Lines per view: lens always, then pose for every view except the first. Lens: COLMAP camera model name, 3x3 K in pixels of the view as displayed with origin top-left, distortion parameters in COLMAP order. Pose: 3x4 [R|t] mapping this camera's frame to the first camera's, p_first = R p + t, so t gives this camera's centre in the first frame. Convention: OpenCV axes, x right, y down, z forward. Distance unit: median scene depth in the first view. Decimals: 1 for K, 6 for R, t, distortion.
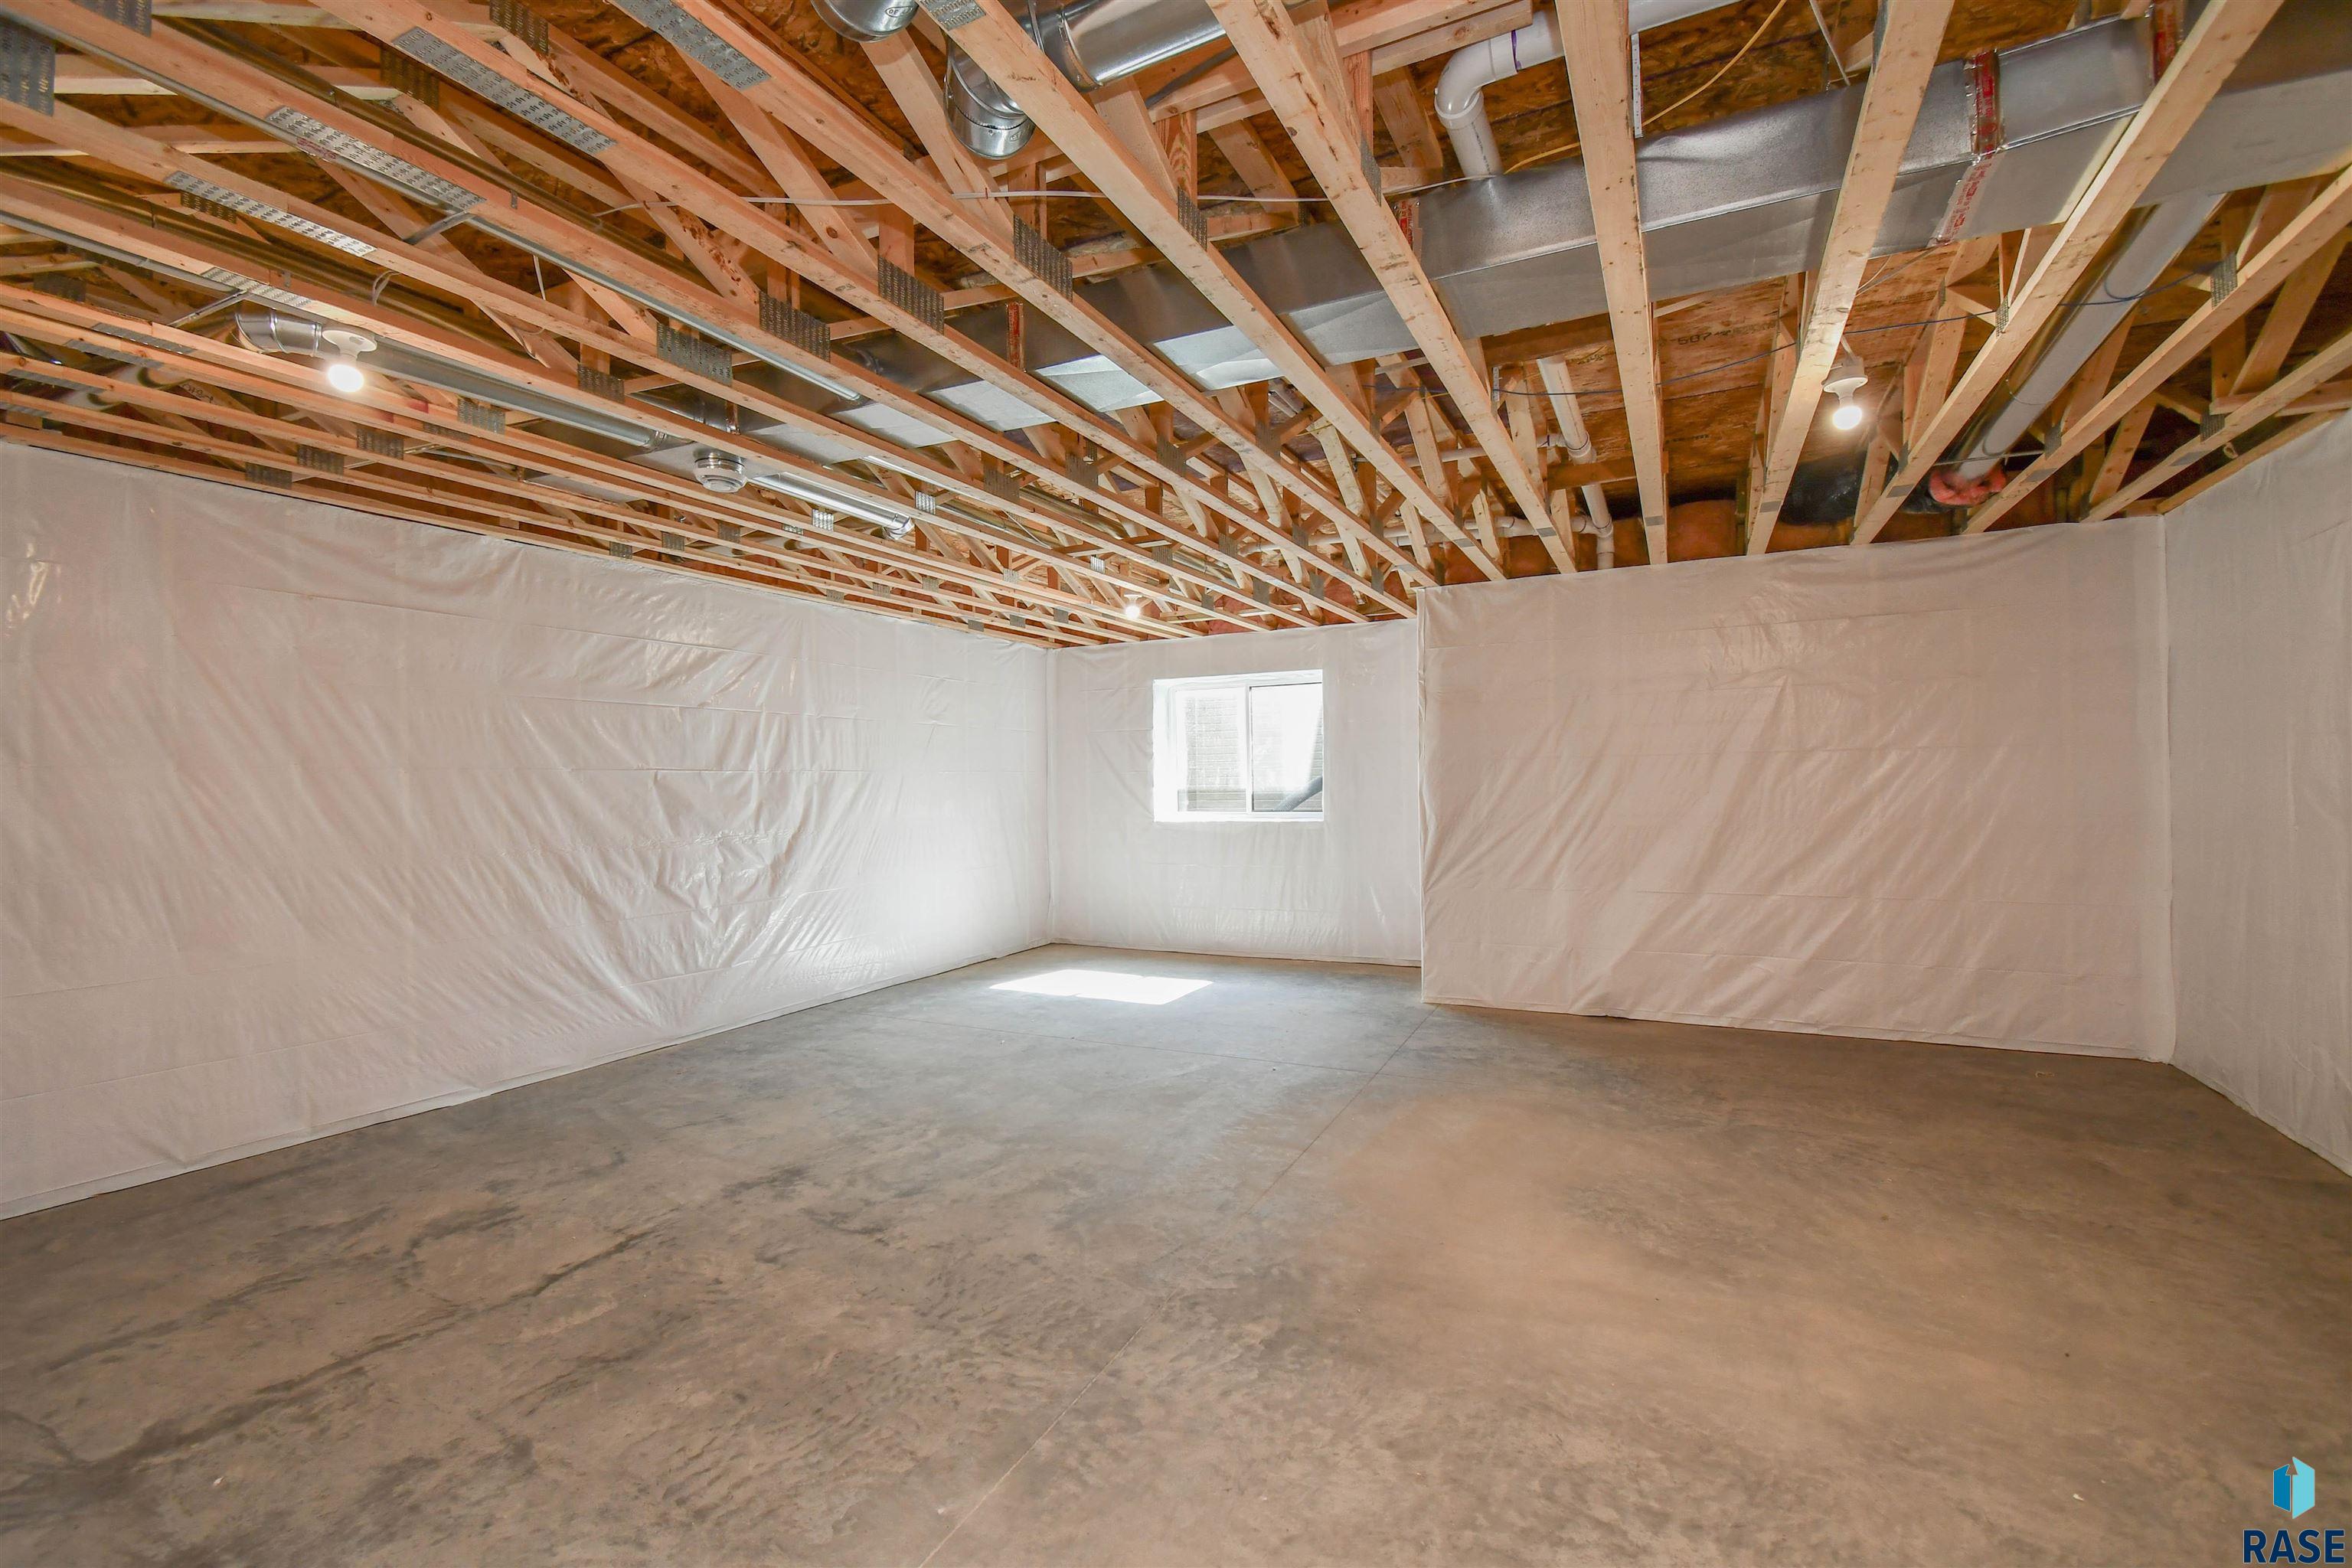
lens RADIAL K [[1025.9, 0, 1176.0], [0, 1025.9, 784.0], [0, 0, 1]] dist [0.030750, -0.025846]
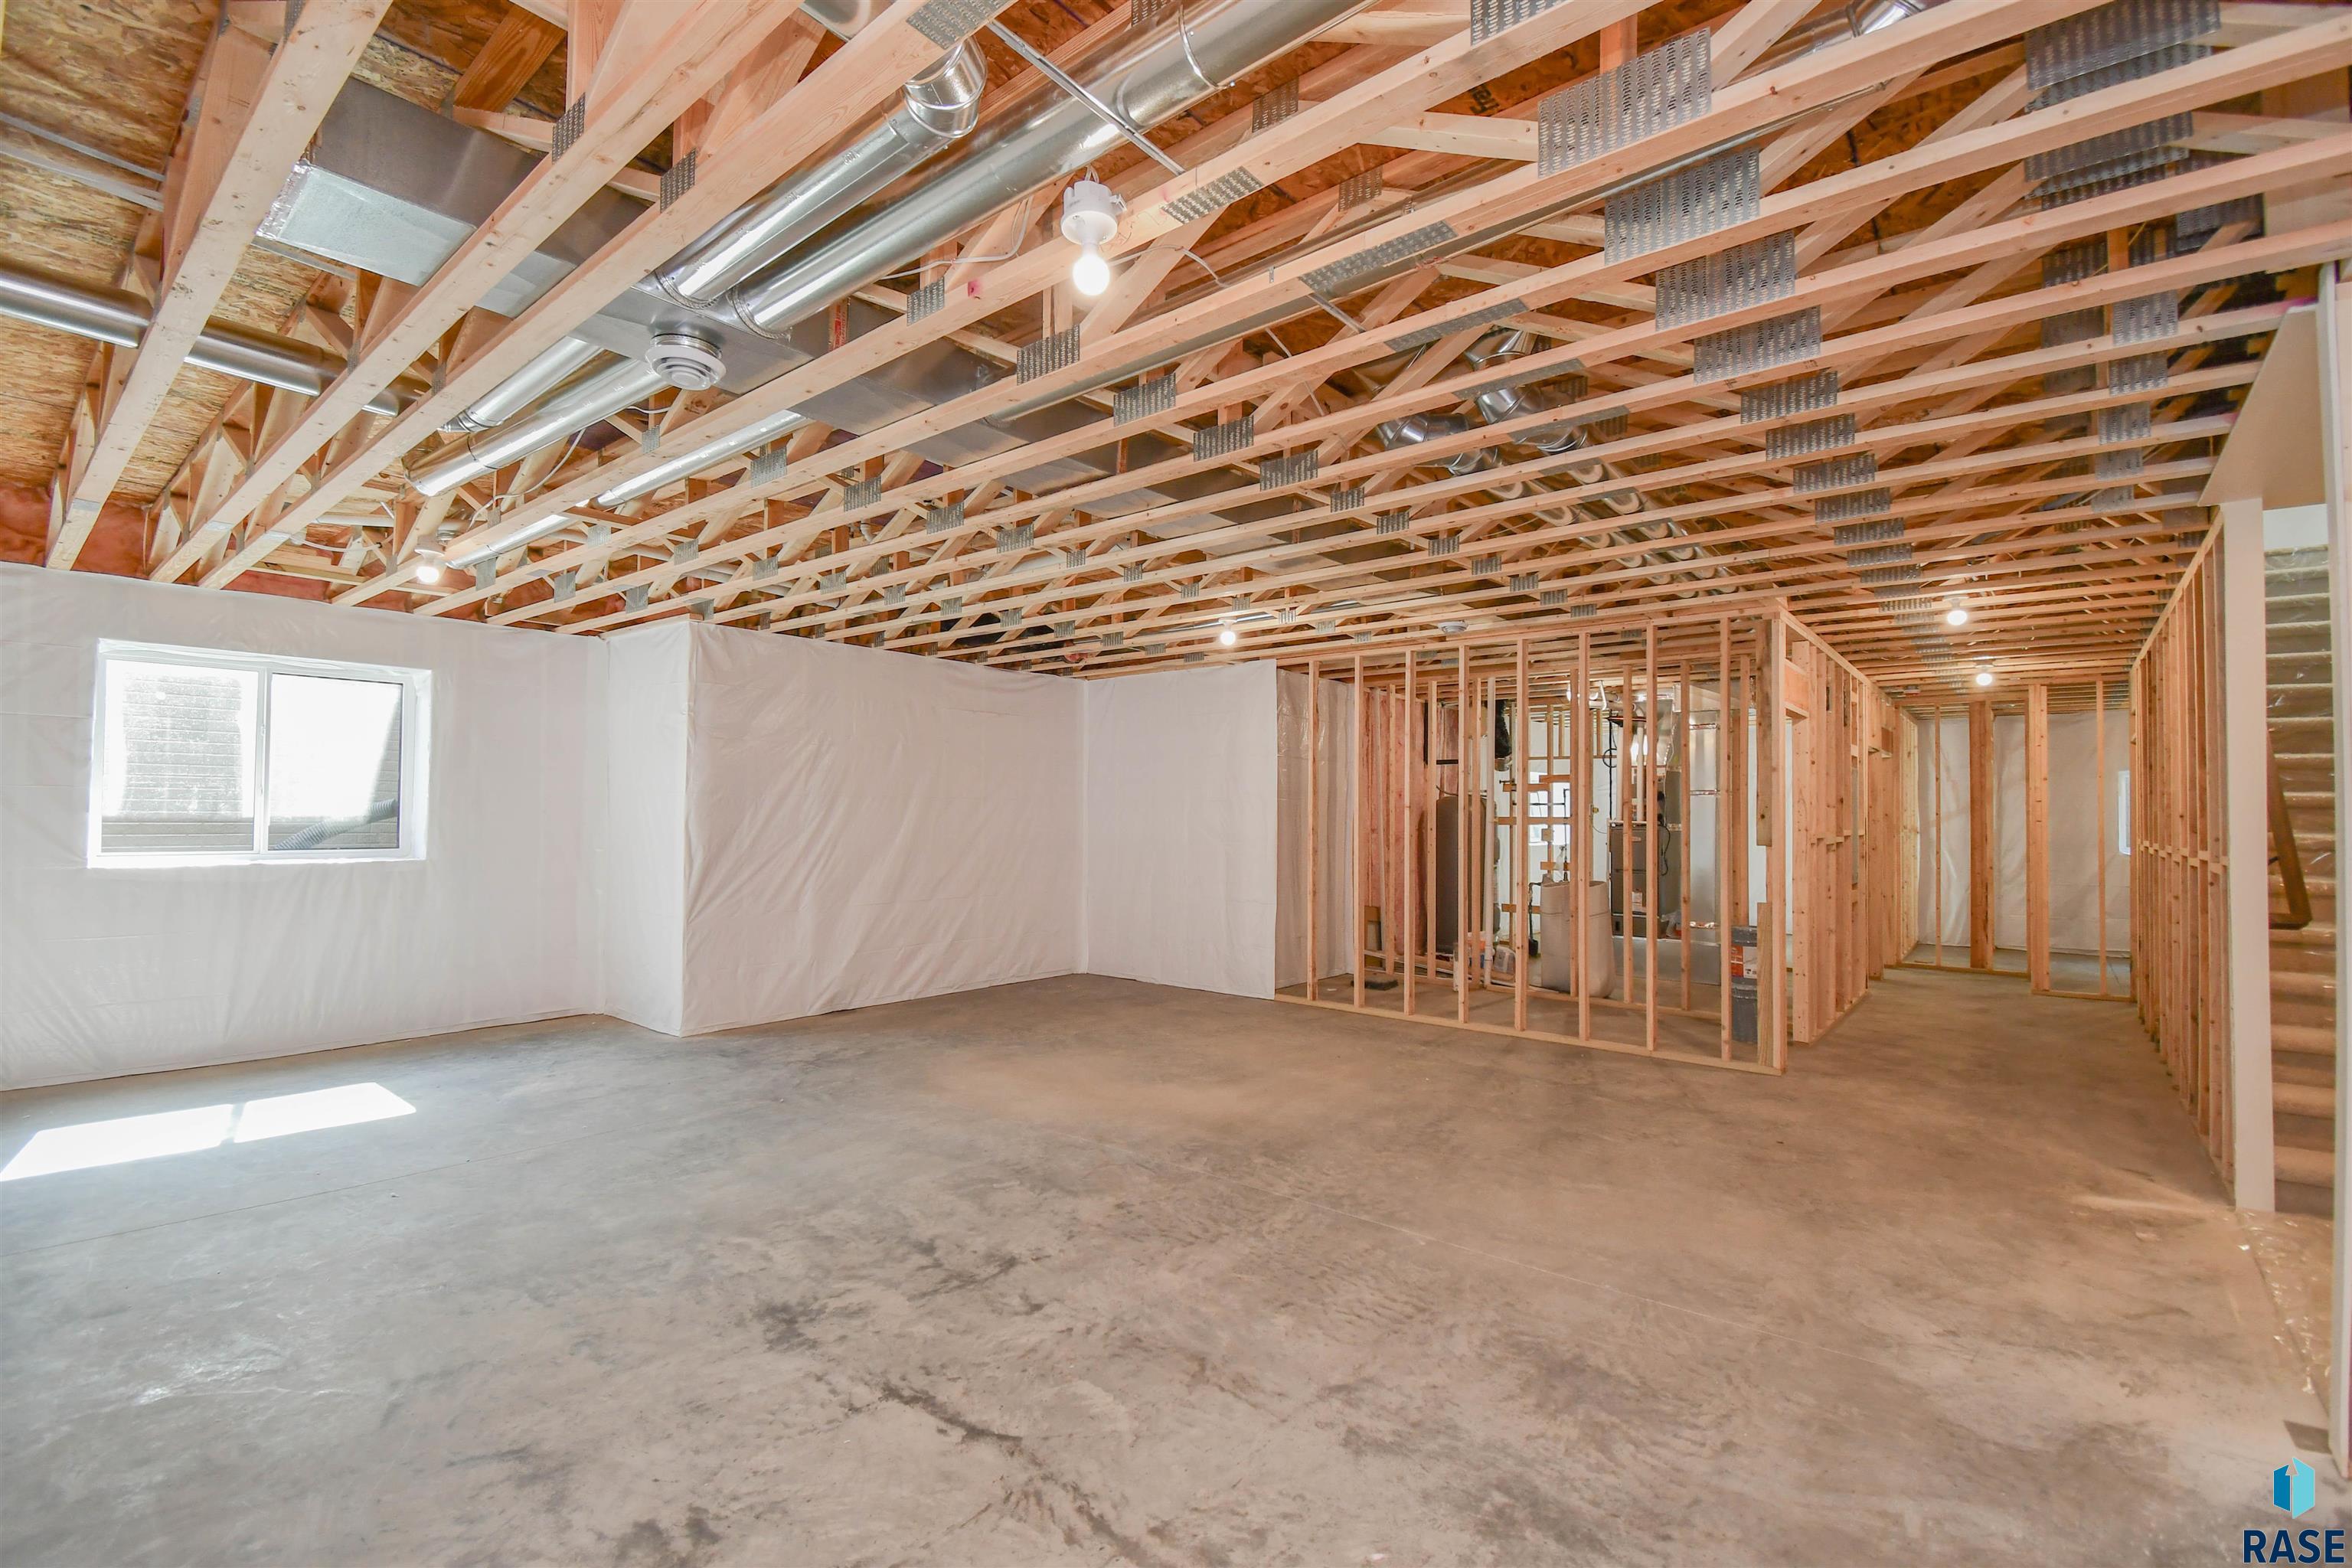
lens RADIAL K [[1025.9, 0, 1176.0], [0, 1025.9, 784.0], [0, 0, 1]] dist [0.030750, -0.025846]
pose [[0.234788, 0.047396, 0.970890, -1.231967], [-0.009404, 0.998875, -0.046488, 0.023003], [-0.972001, 0.001785, 0.234969, 0.616371]]
